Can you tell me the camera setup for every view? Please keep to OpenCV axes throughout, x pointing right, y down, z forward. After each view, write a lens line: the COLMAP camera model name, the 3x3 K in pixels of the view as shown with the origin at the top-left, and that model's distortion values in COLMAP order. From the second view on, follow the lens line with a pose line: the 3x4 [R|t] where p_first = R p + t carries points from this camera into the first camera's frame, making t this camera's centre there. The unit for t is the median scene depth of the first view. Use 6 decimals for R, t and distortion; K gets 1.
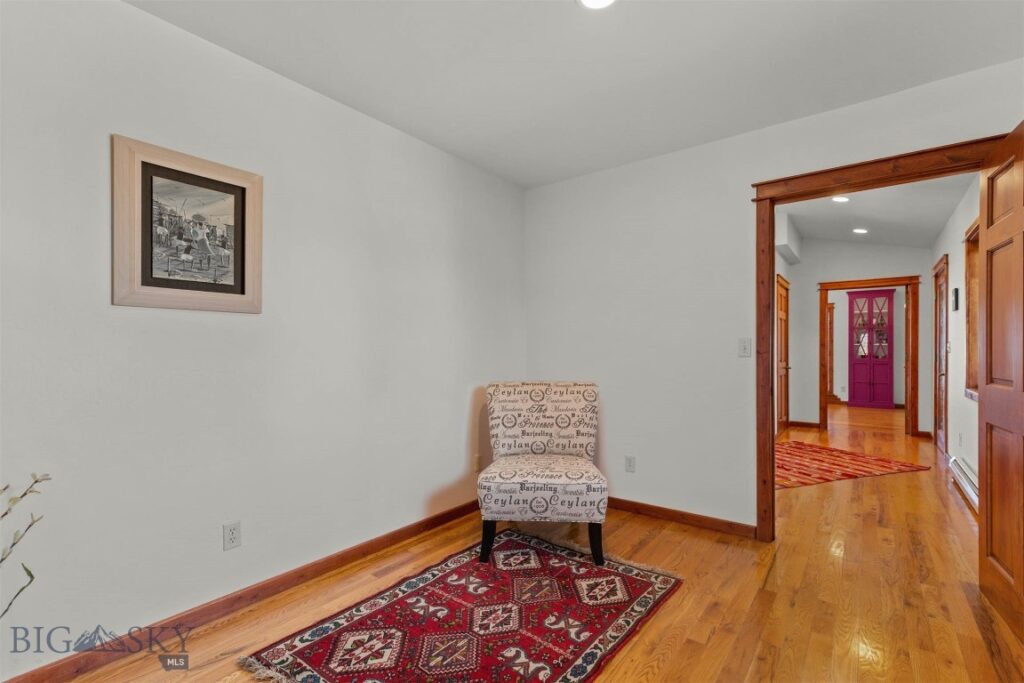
lens RADIAL K [[467.0, 0, 514.8], [0, 467.0, 344.9], [0, 0, 1]] dist [0.008932, -0.000233]
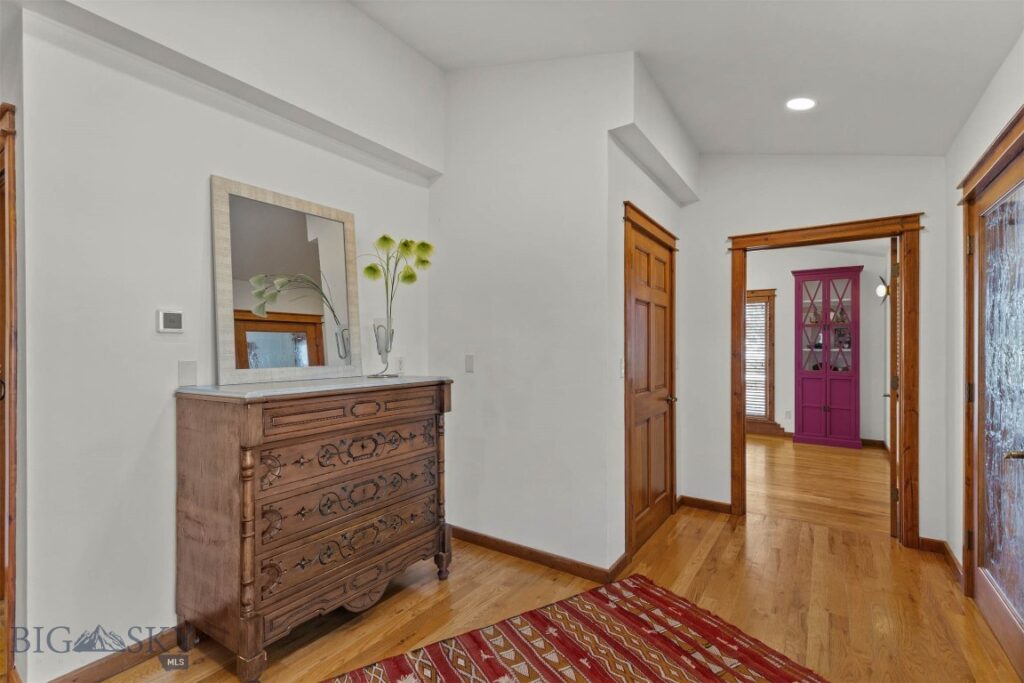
lens RADIAL K [[467.0, 0, 509.6], [0, 467.0, 345.5], [0, 0, 1]] dist [0.008932, -0.000233]
pose [[0.998724, 0.000817, 0.050502, 0.368706], [-0.000873, 0.999999, 0.001087, -0.010729], [-0.050501, -0.001130, 0.998723, 0.479141]]
